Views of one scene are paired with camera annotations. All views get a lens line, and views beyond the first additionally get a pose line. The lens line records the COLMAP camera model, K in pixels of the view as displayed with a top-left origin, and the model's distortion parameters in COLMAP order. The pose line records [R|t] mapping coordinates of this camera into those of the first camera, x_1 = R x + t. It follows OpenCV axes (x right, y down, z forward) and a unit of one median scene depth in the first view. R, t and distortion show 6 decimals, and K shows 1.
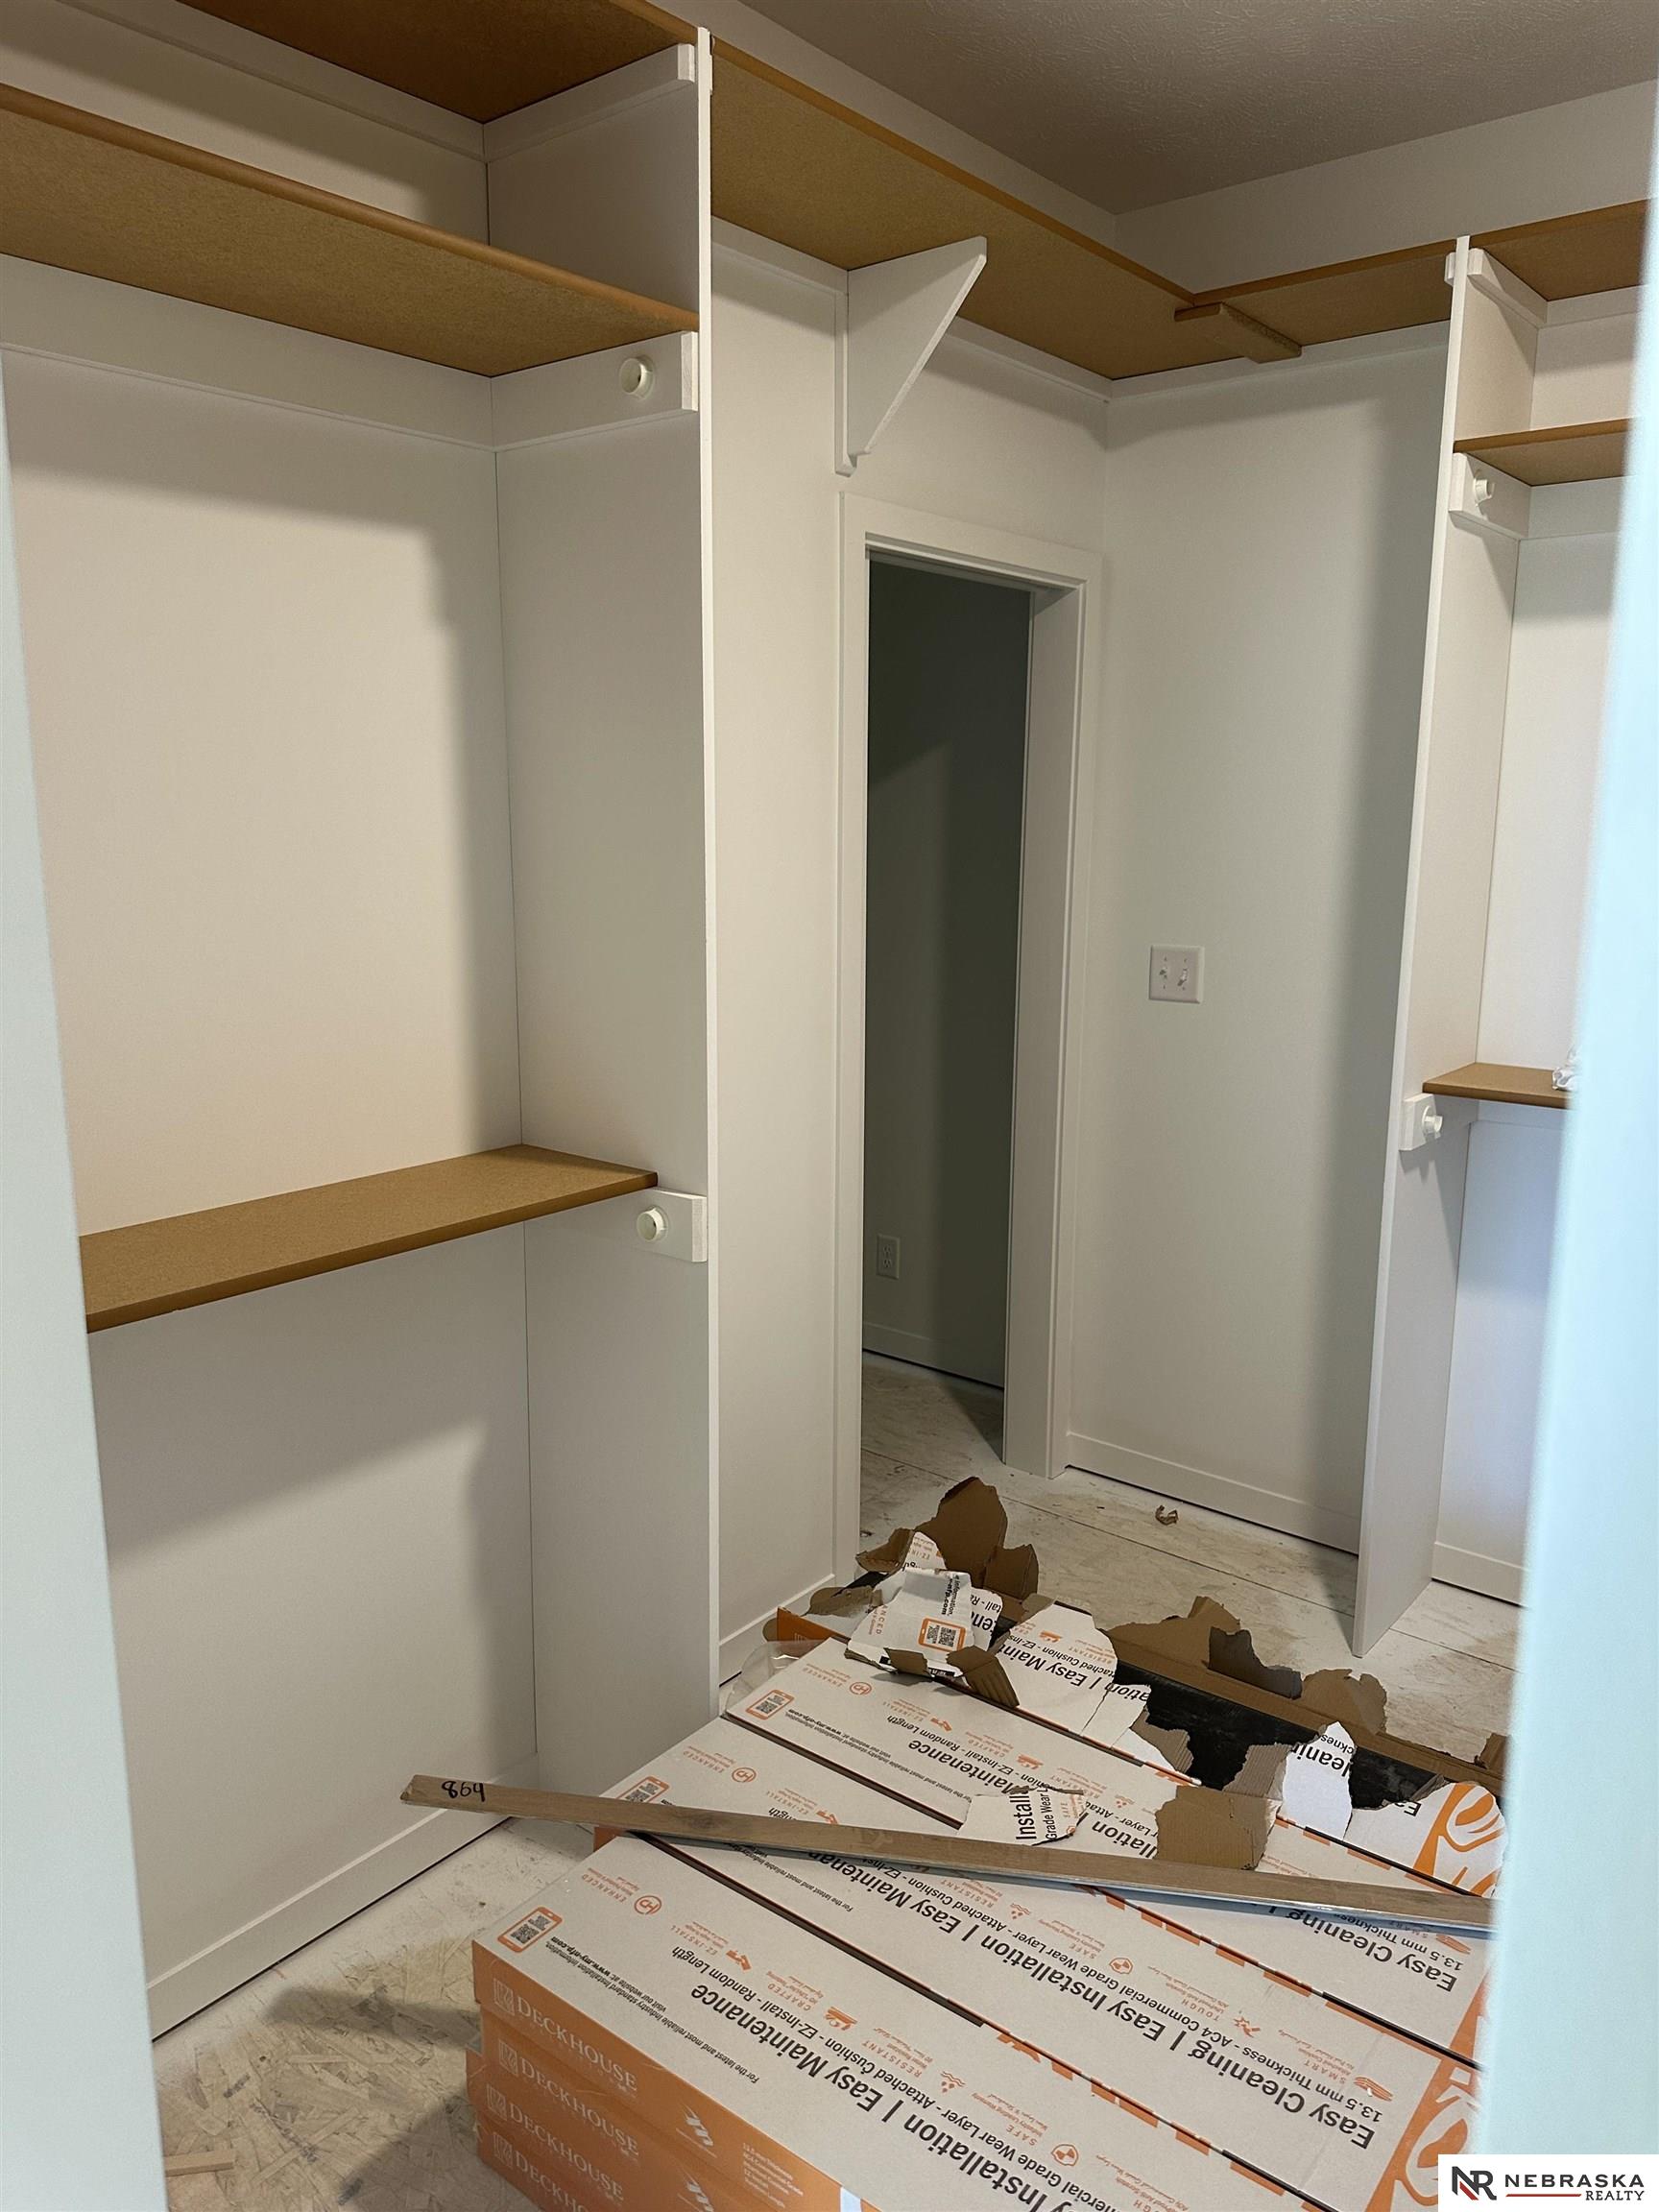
lens RADIAL K [[1587.8, 0, 829.5], [0, 1587.8, 1106.0], [0, 0, 1]] dist [0.052024, -0.050067]
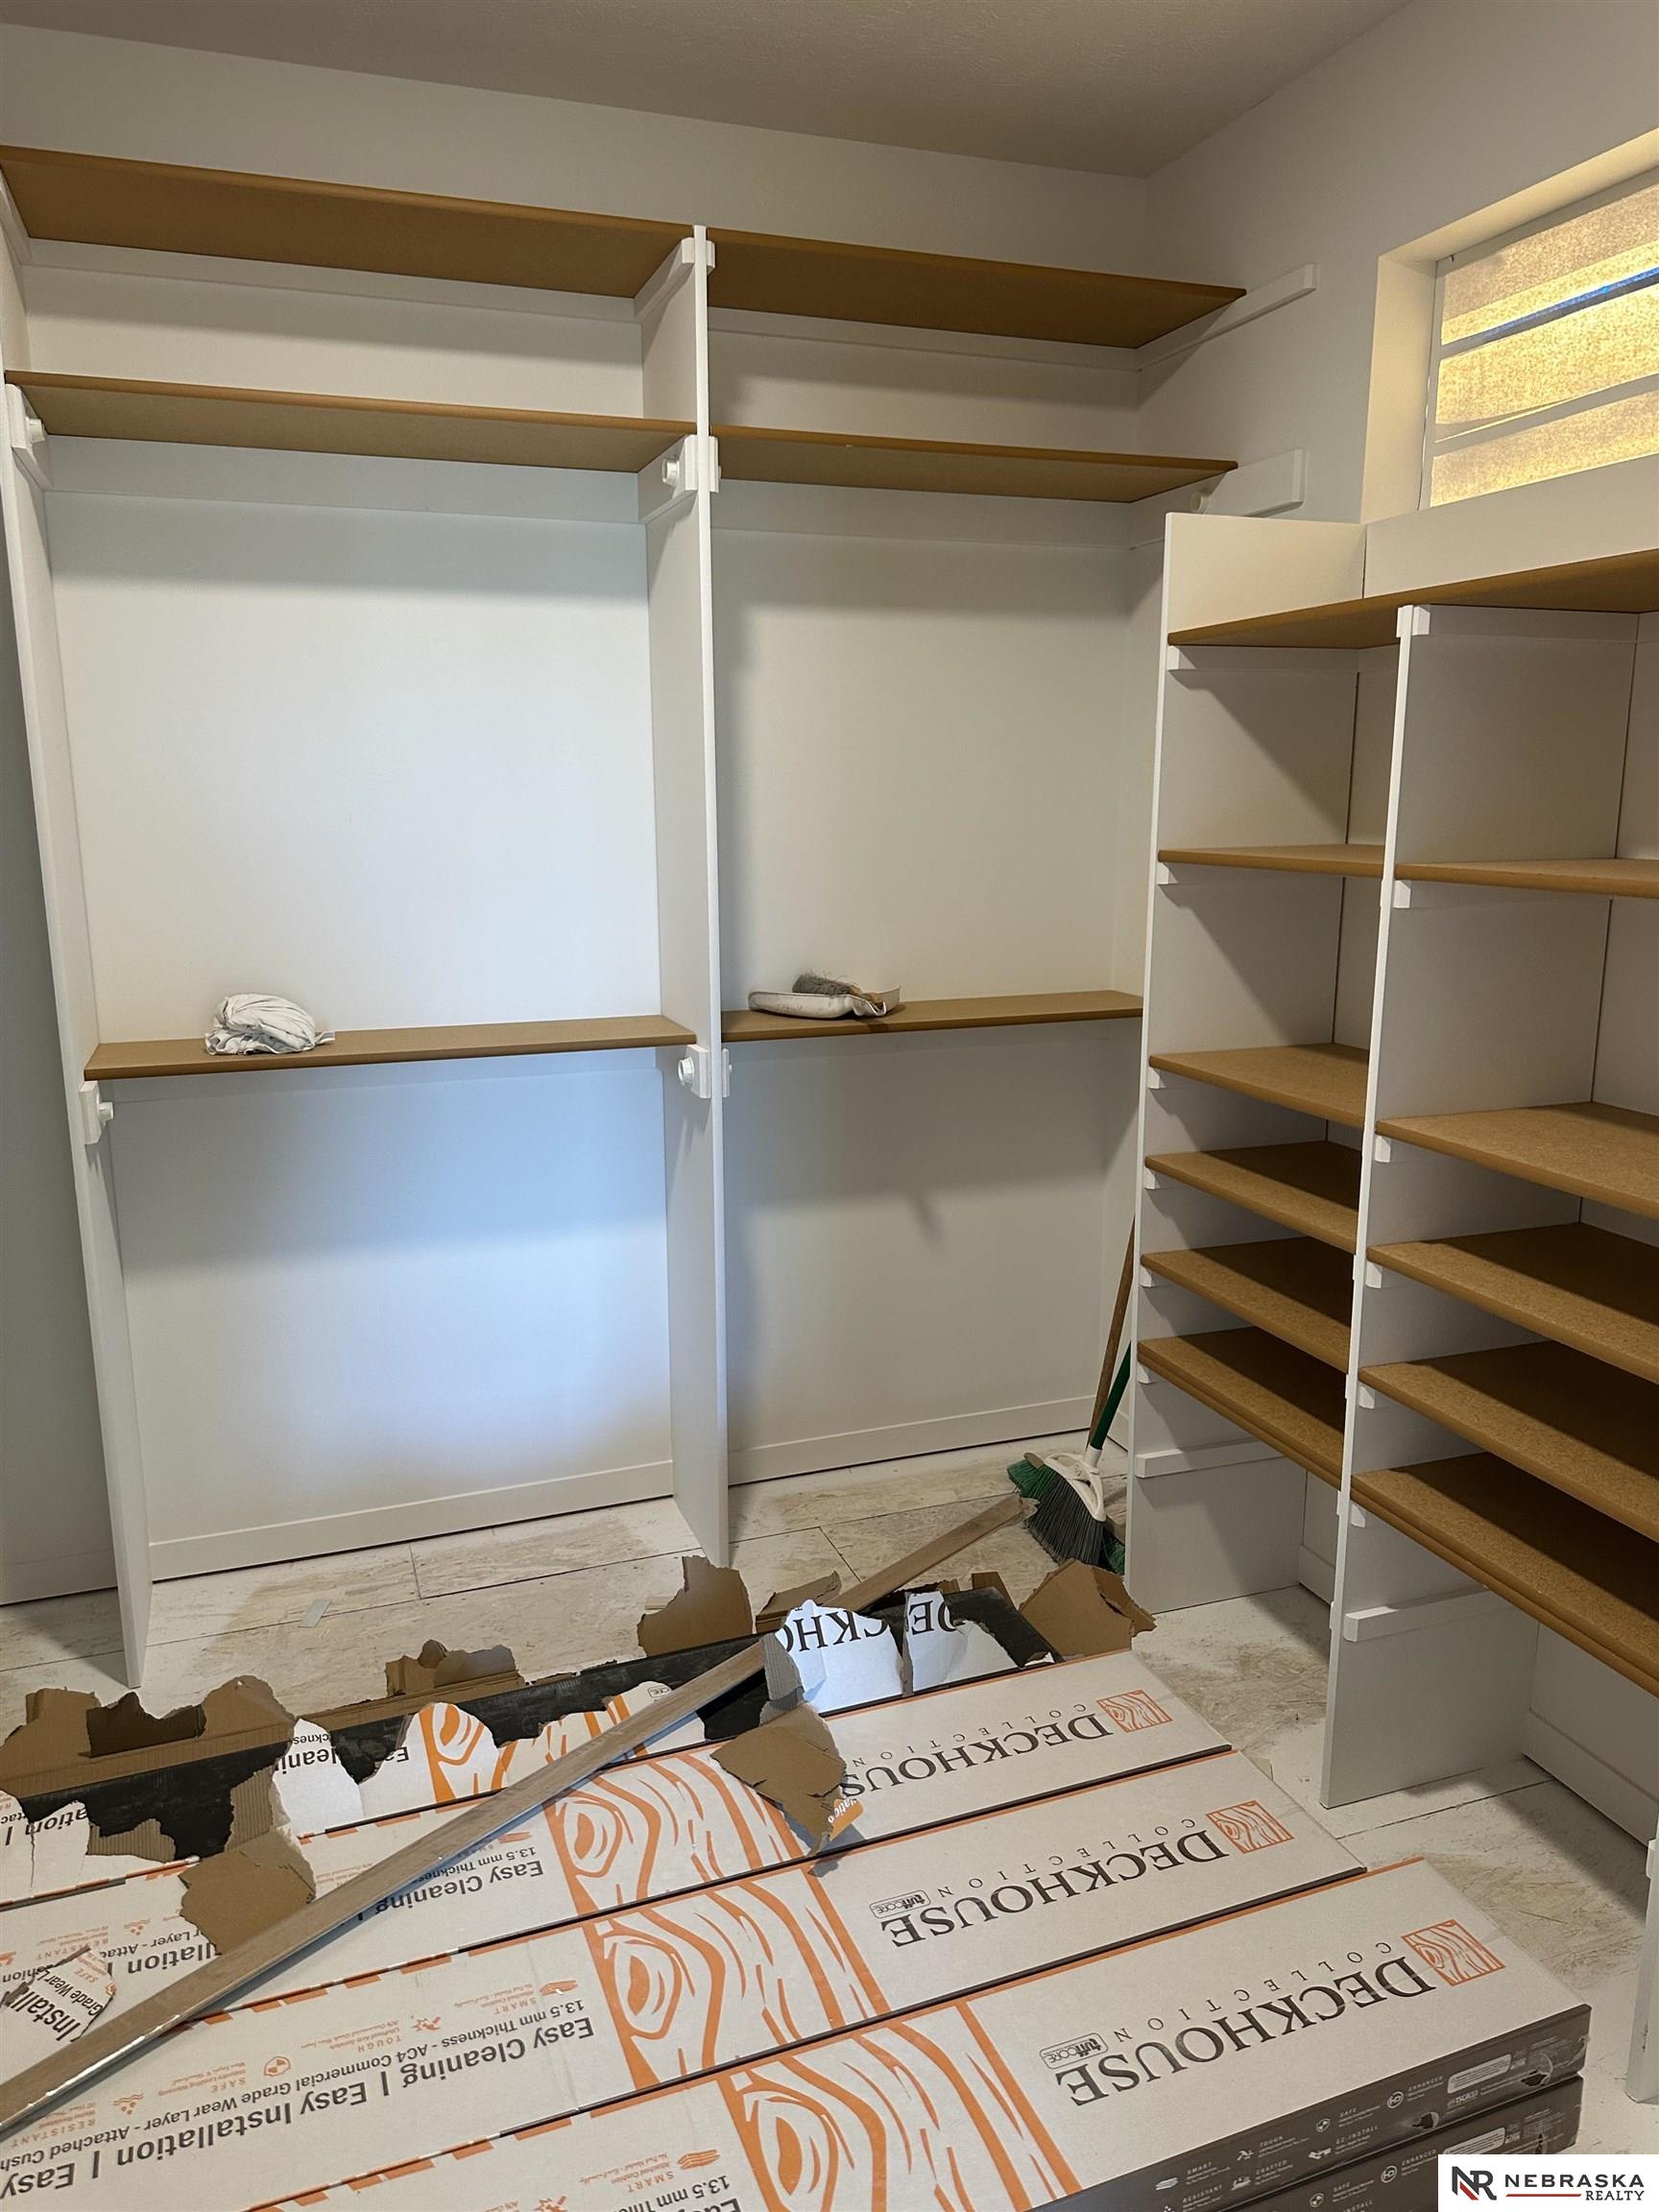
lens RADIAL K [[1584.4, 0, 829.5], [0, 1584.4, 1106.0], [0, 0, 1]] dist [-0.006435, -0.007683]
pose [[0.512070, -0.176189, 0.840679, -0.287698], [0.172064, 0.979939, 0.100568, -0.020116], [-0.841533, 0.093153, 0.532113, 0.217842]]
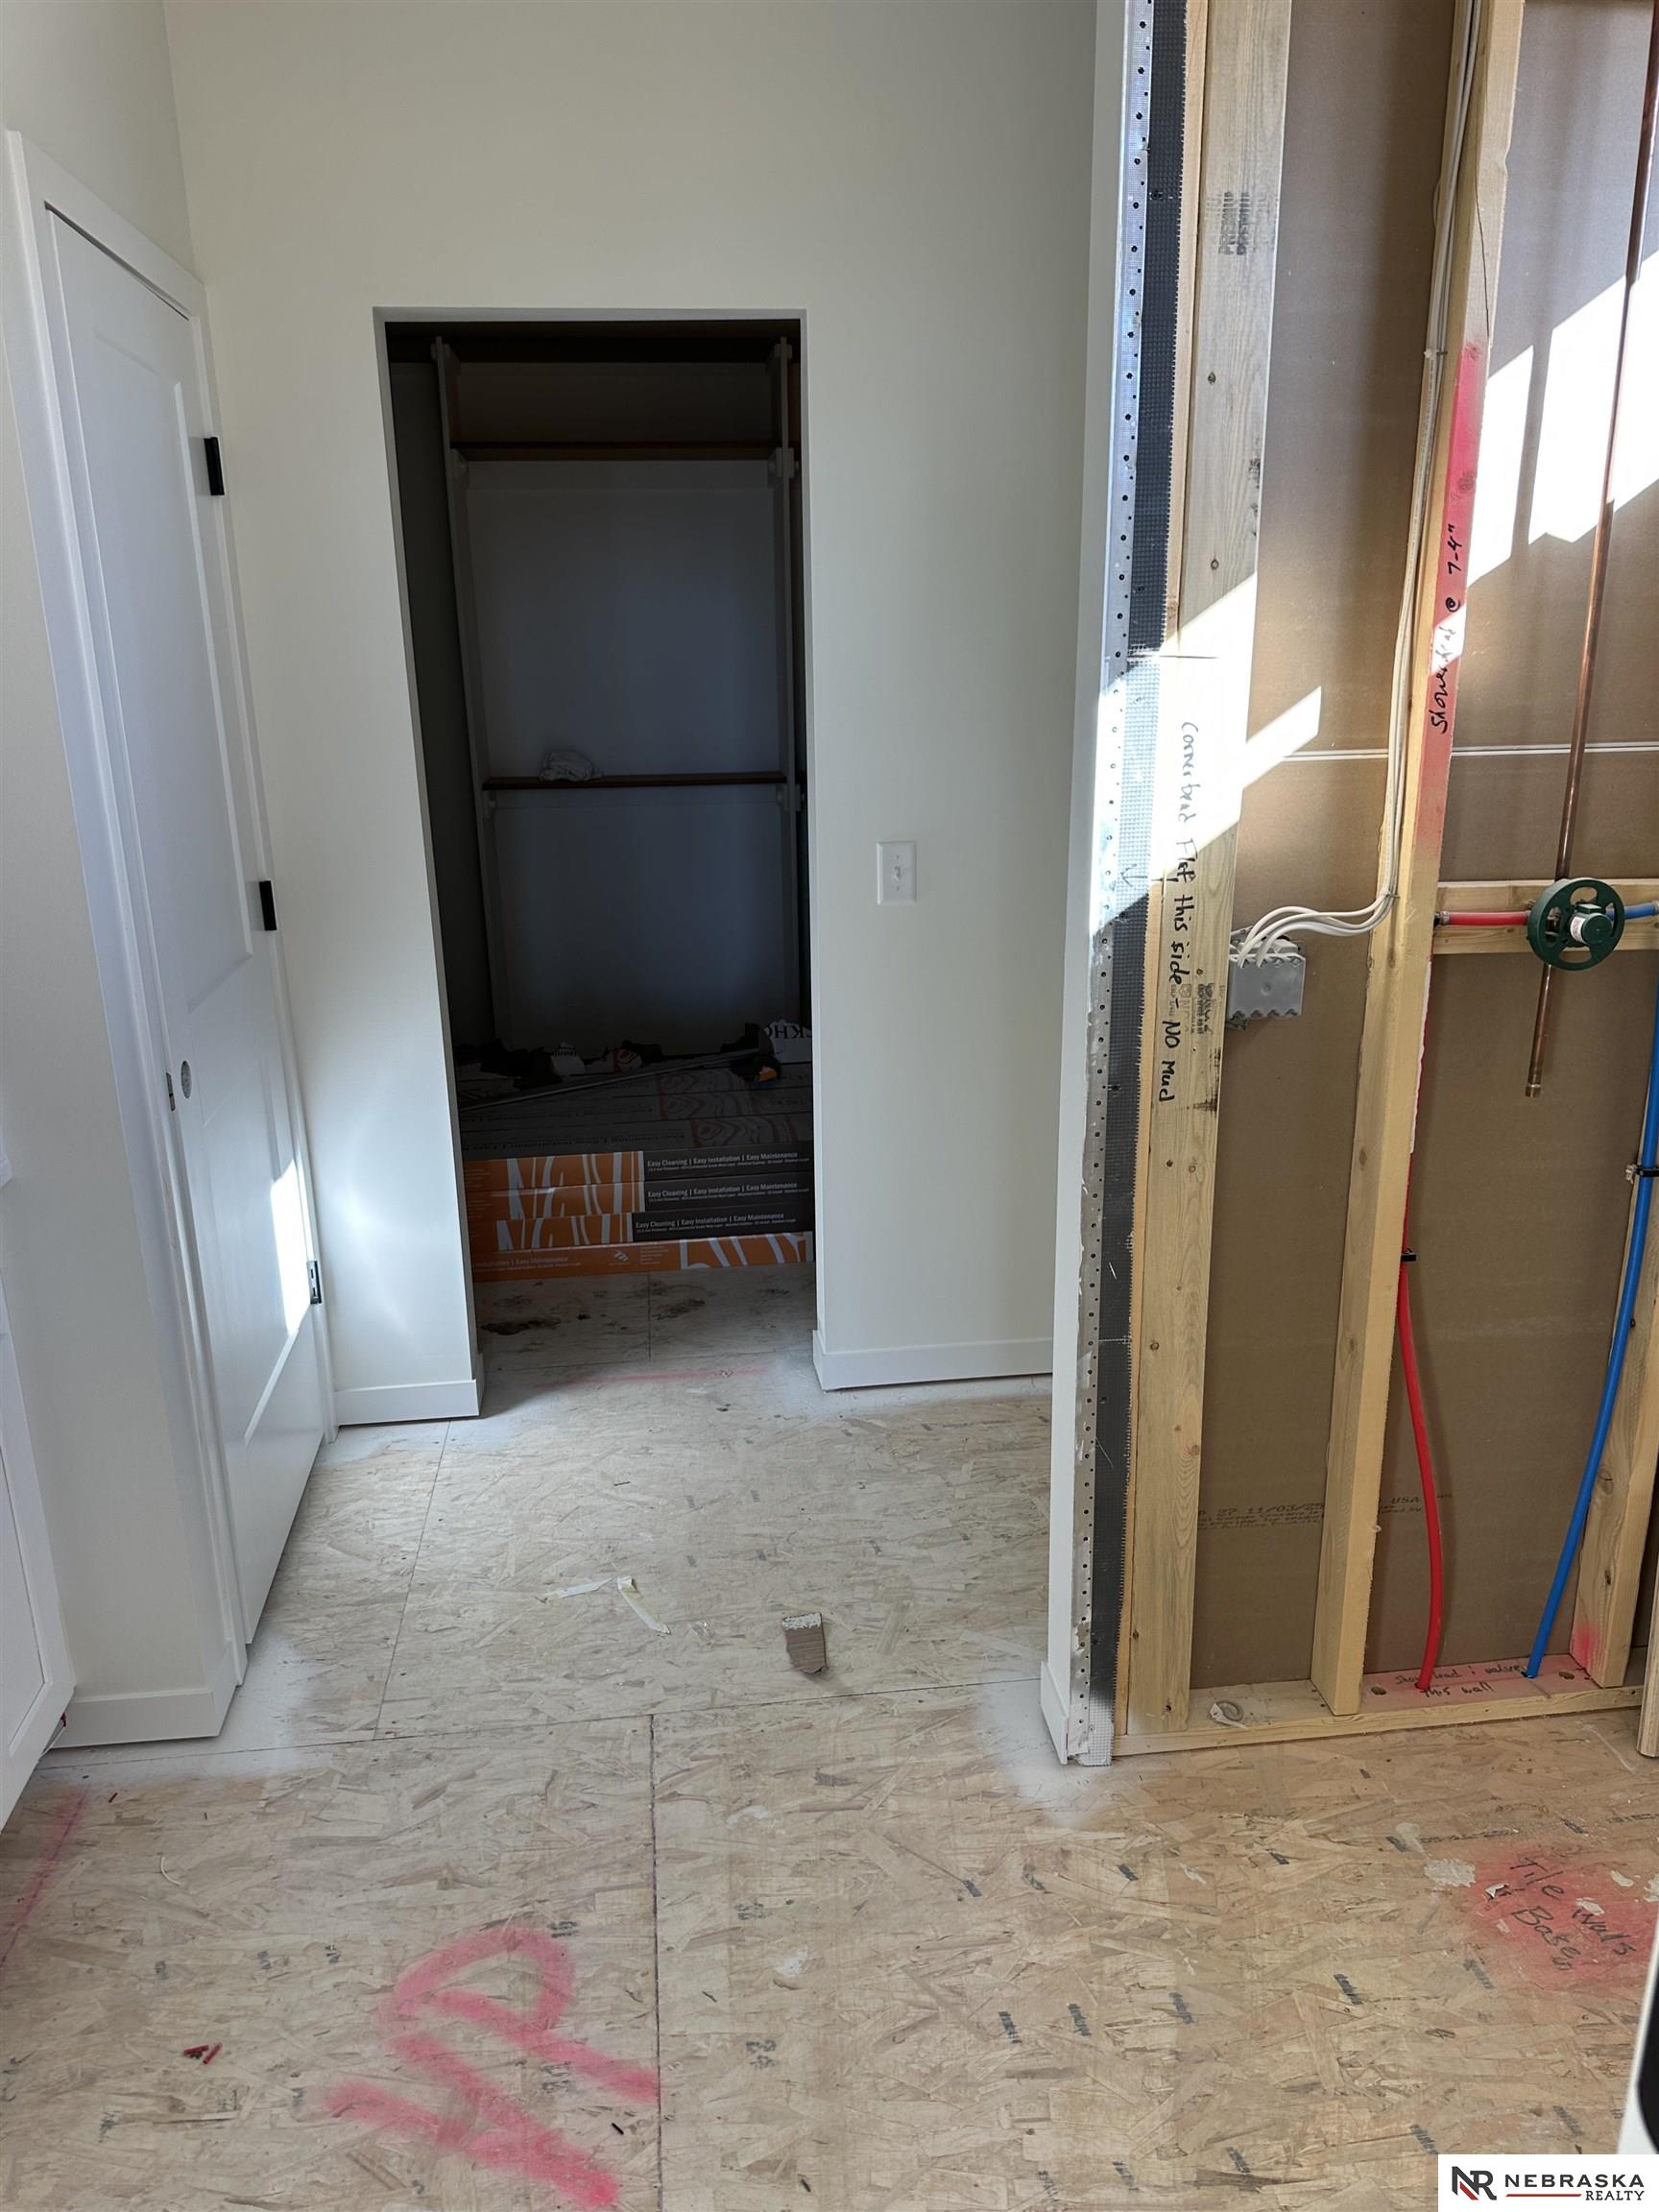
lens RADIAL K [[1587.8, 0, 829.5], [0, 1587.8, 1106.0], [0, 0, 1]] dist [0.052024, -0.050067]
pose [[0.690465, -0.228871, 0.686204, -1.170952], [0.162102, 0.973457, 0.161571, 0.181732], [-0.704969, -0.000324, 0.709238, -1.046951]]
